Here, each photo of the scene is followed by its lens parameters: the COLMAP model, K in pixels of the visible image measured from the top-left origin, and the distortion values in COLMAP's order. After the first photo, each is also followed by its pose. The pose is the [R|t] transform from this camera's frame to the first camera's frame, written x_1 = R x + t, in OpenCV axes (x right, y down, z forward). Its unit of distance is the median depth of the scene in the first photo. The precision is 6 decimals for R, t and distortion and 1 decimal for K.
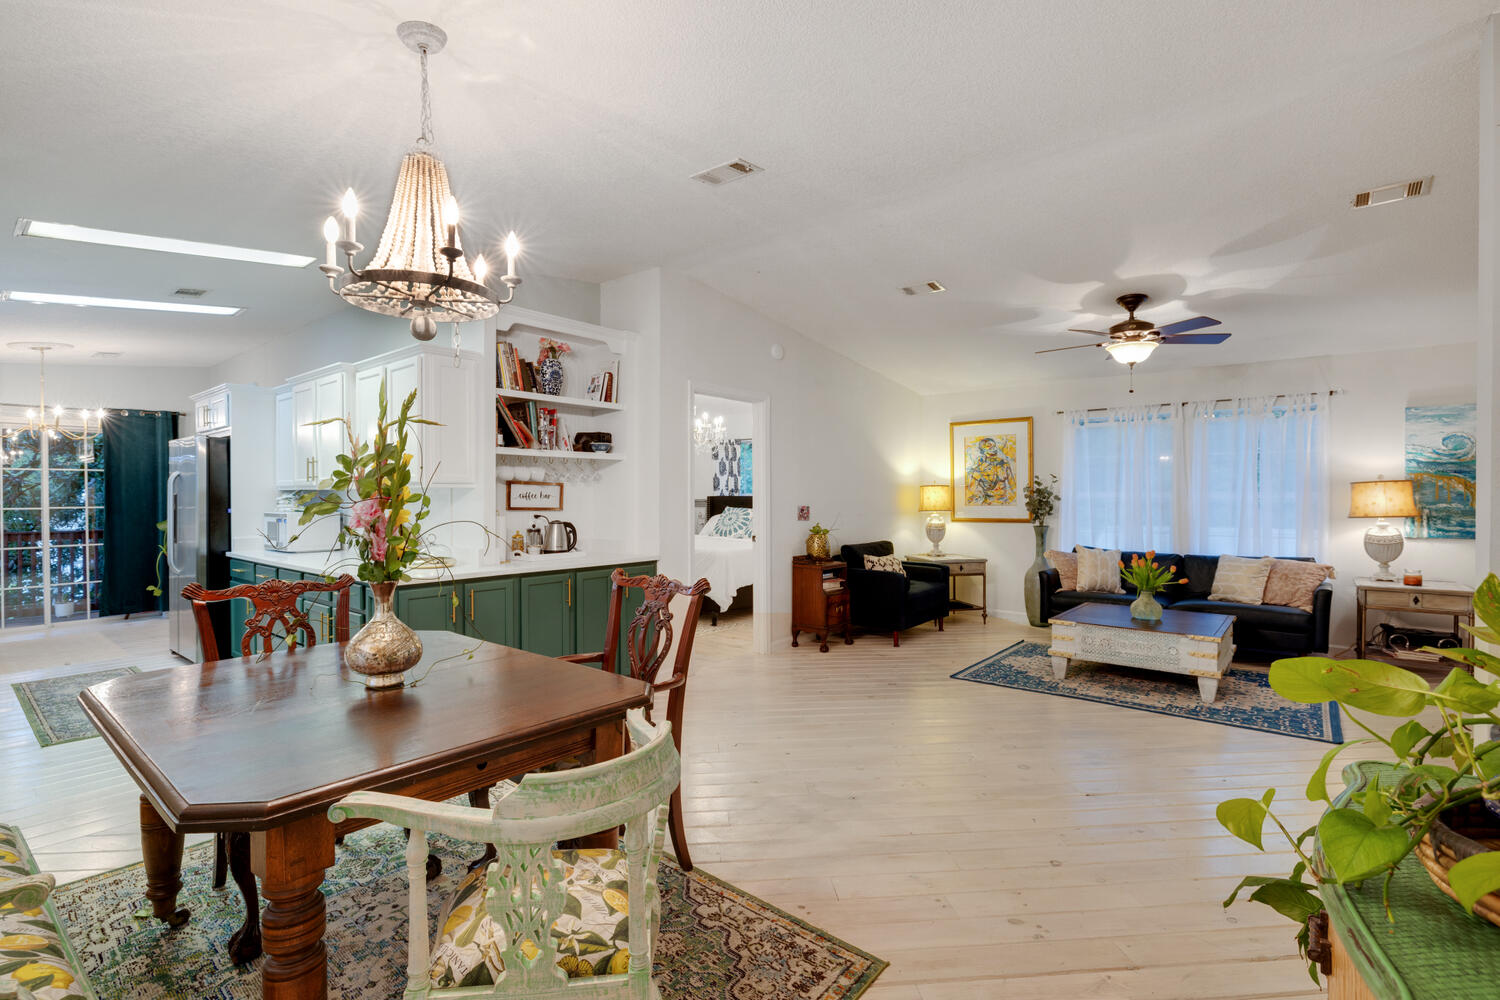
lens RADIAL K [[690.7, 0, 752.2], [0, 690.7, 503.4], [0, 0, 1]] dist [-0.008106, 0.000973]
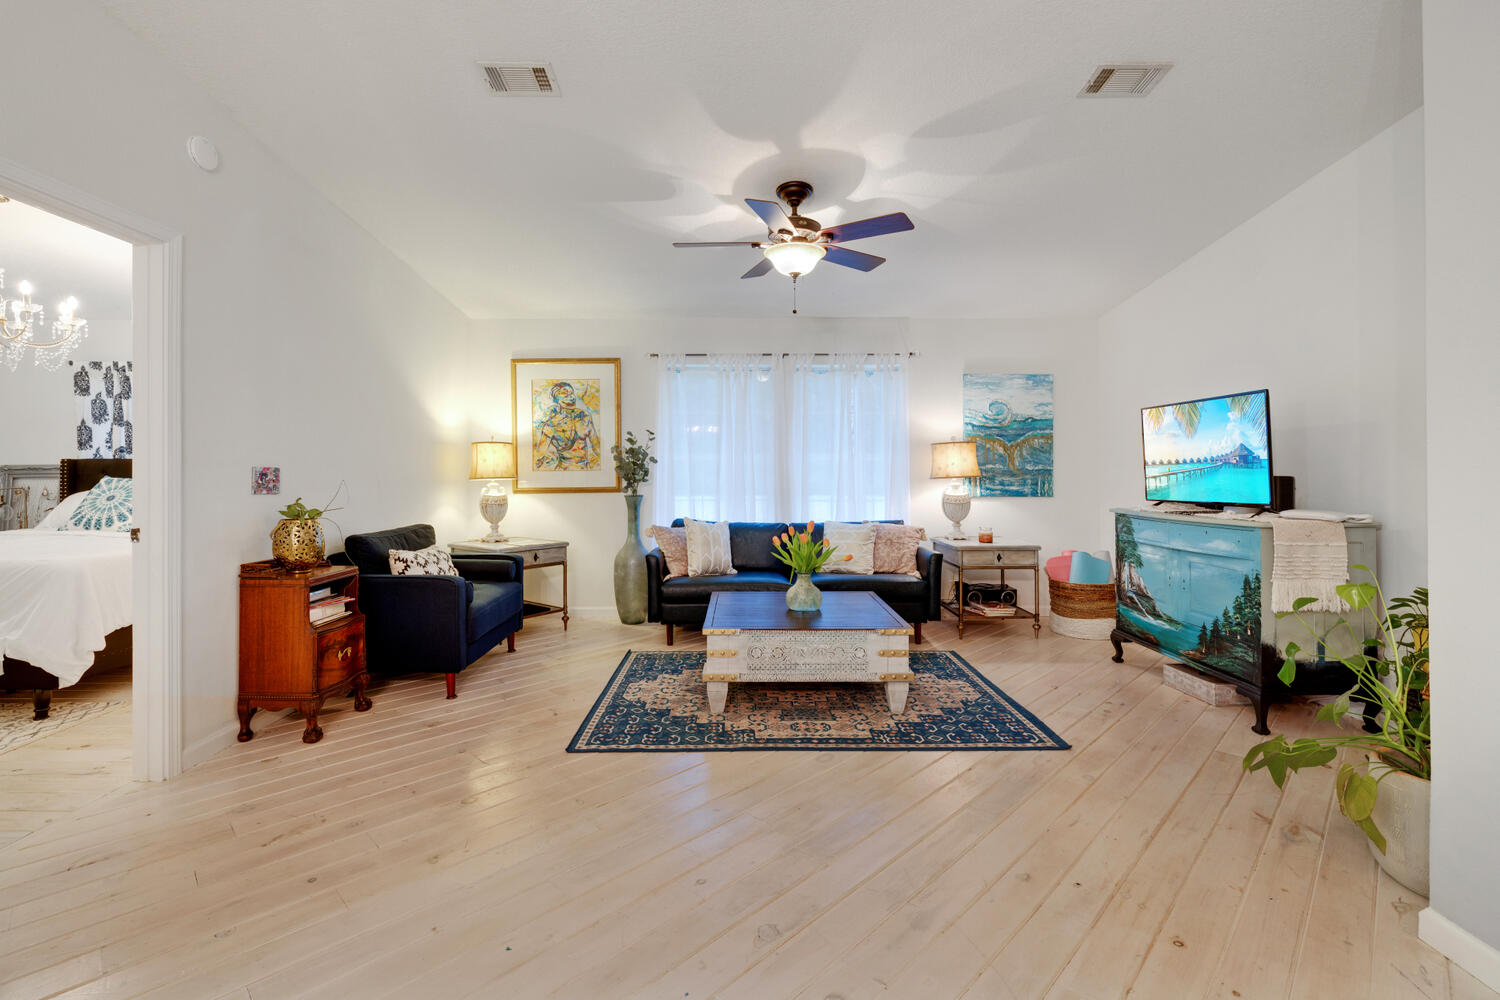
lens RADIAL K [[669.5, 0, 741.3], [0, 669.5, 467.4], [0, 0, 1]] dist [-0.007008, 0.000572]
pose [[0.774096, 0.002945, 0.633062, 0.036944], [0.008876, 0.999840, -0.015505, 0.017319], [-0.633006, 0.017622, 0.773946, 0.423592]]
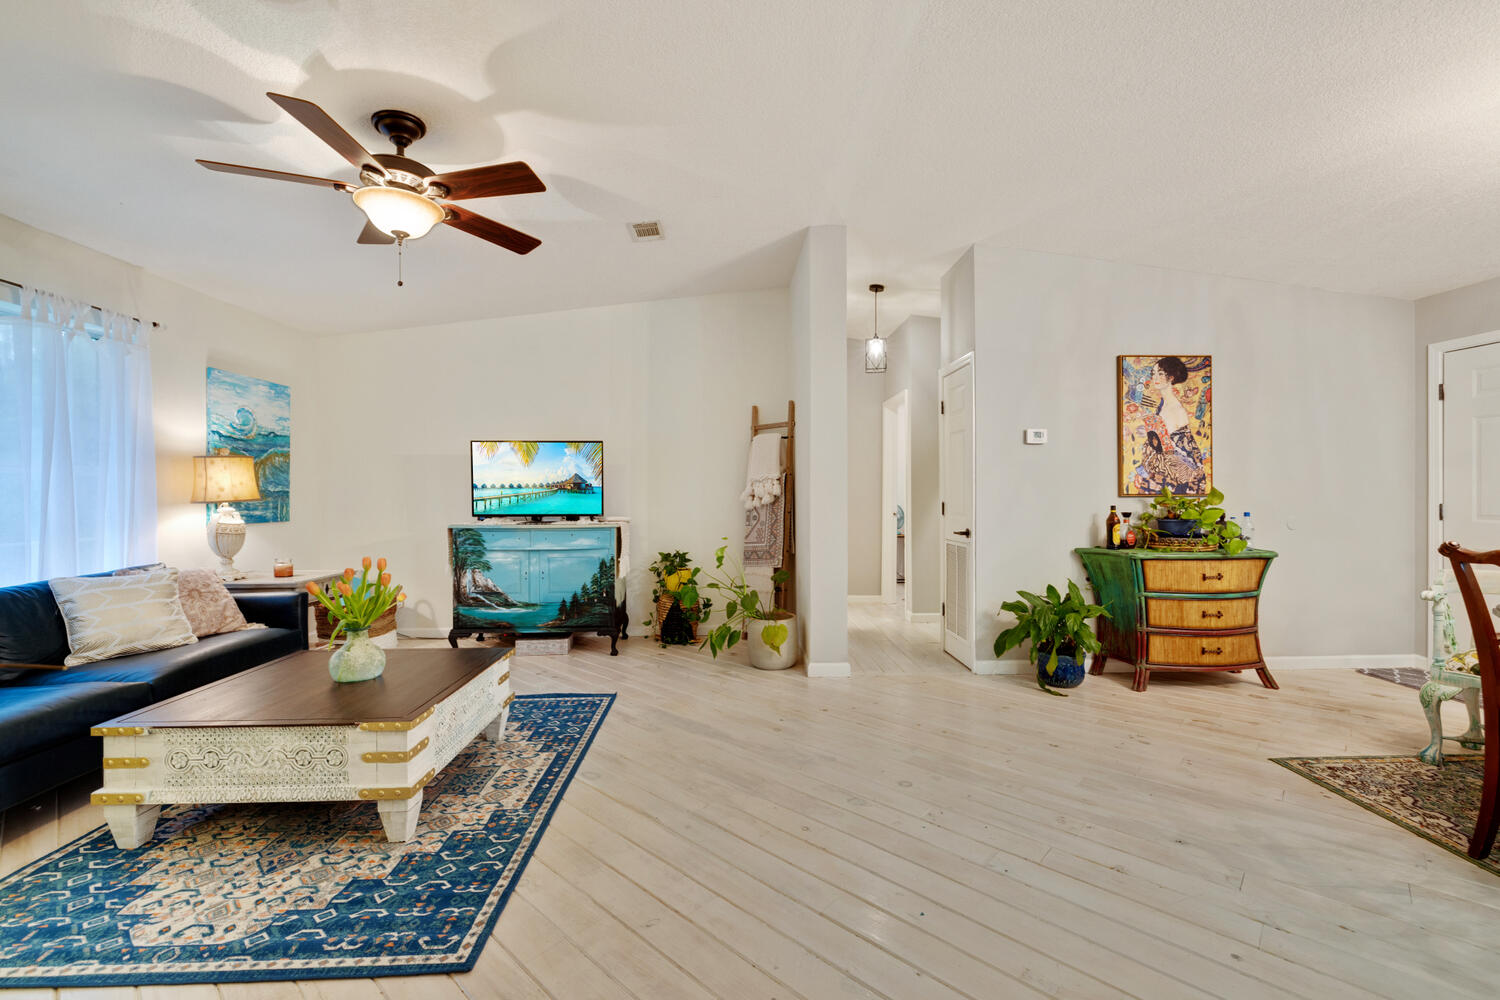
lens RADIAL K [[631.2, 0, 752.7], [0, 631.2, 498.5], [0, 0, 1]] dist [-0.000601, -0.000006]
pose [[-0.659273, -0.005847, 0.751880, -0.038515], [0.010457, 0.999802, 0.016945, 0.010764], [-0.751831, 0.019034, -0.659082, 1.013855]]
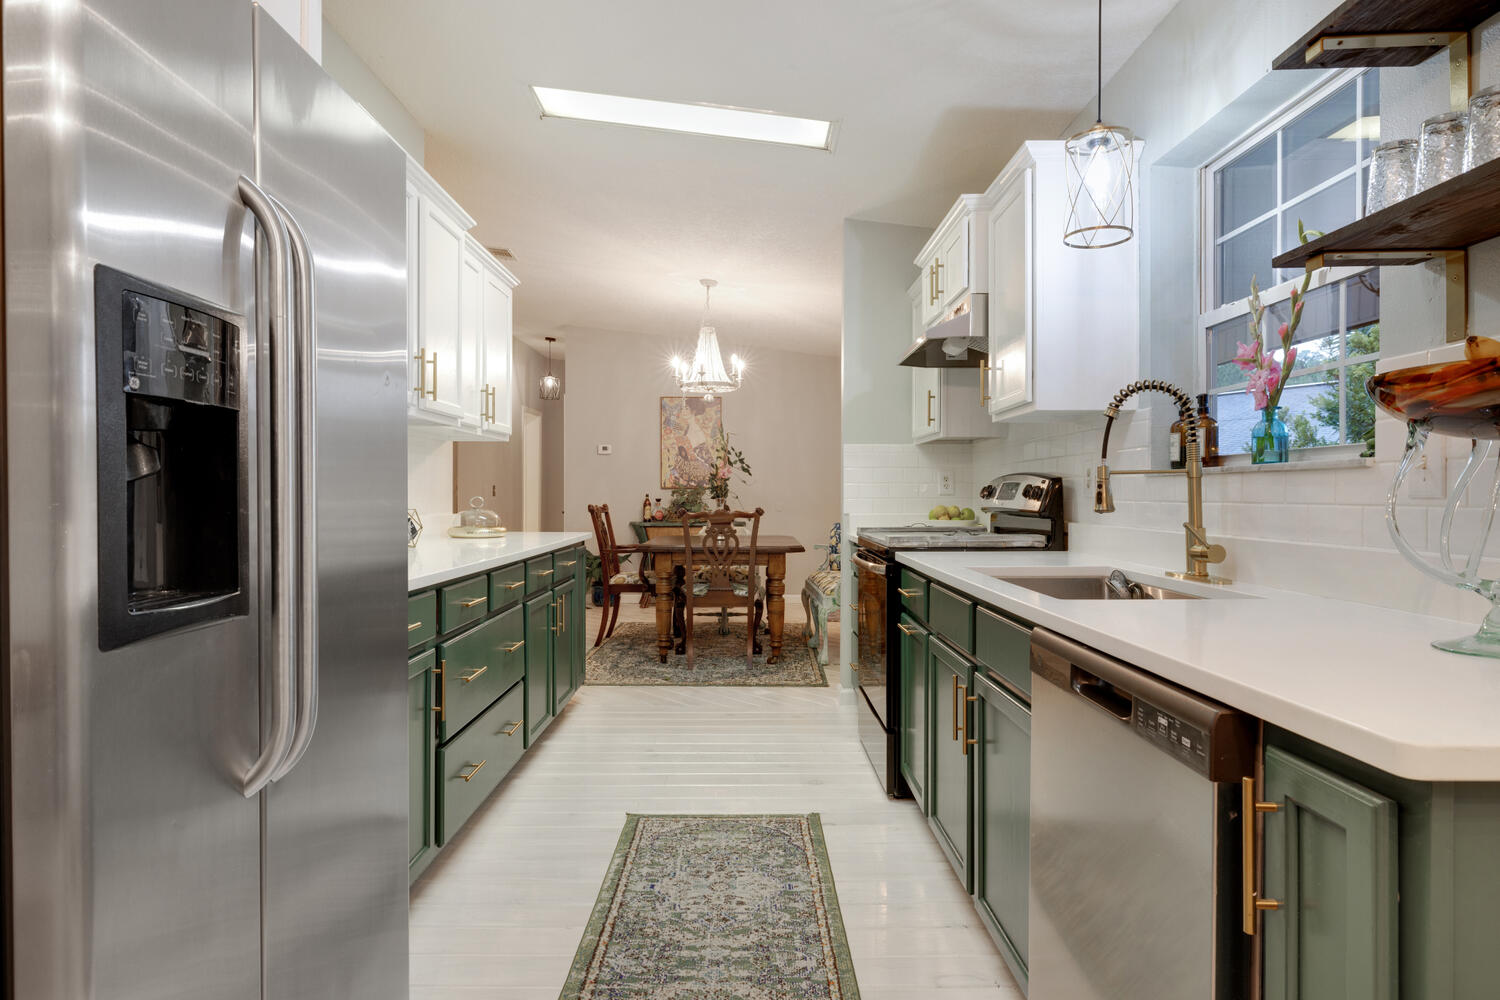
lens RADIAL K [[836.3, 0, 749.8], [0, 836.3, 496.9], [0, 0, 1]] dist [0.003088, 0.000287]
pose [[-0.637596, -0.002046, 0.770368, -1.073181], [0.007957, 0.999926, 0.009240, 0.028359], [-0.770330, 0.012021, -0.637532, 1.038066]]
